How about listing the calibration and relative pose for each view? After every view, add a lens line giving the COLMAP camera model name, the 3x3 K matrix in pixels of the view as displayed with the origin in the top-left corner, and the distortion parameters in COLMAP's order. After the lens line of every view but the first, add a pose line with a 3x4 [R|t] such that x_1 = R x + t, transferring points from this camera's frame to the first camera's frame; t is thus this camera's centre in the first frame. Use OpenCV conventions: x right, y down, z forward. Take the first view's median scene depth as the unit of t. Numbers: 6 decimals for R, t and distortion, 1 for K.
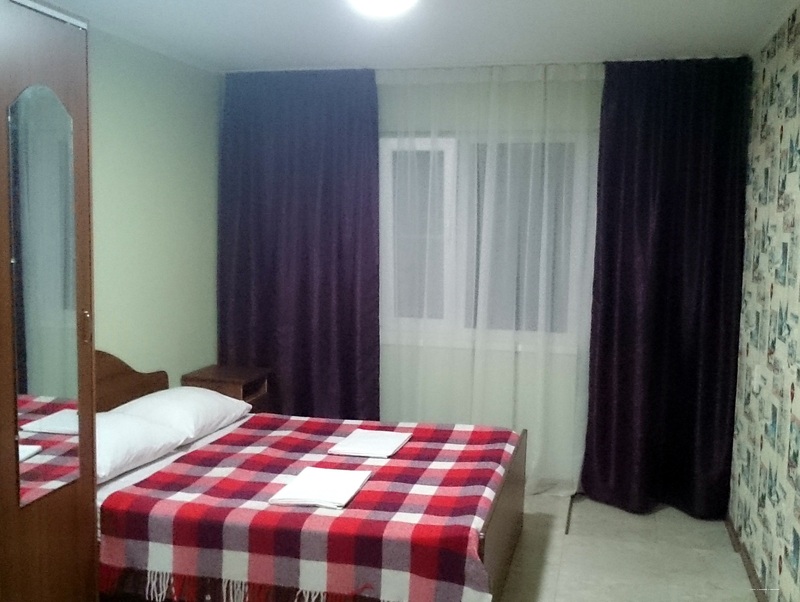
lens RADIAL K [[884.4, 0, 400.0], [0, 884.4, 301.0], [0, 0, 1]] dist [0.130332, -0.251155]
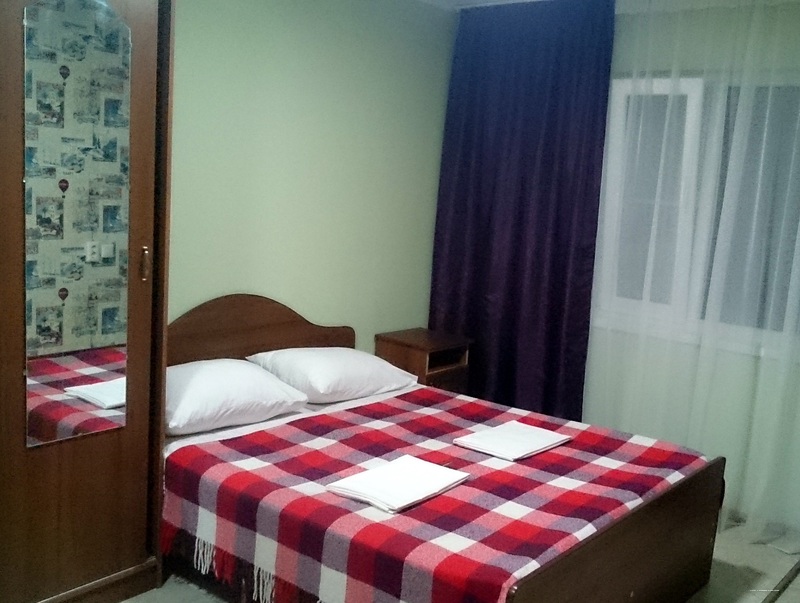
lens RADIAL K [[884.4, 0, 400.0], [0, 884.4, 301.5], [0, 0, 1]] dist [0.130332, -0.251155]
pose [[0.914932, 0.106428, -0.389324, 0.203921], [-0.093316, 0.994252, 0.052496, -0.003866], [0.392673, -0.011700, 0.919604, 0.212969]]
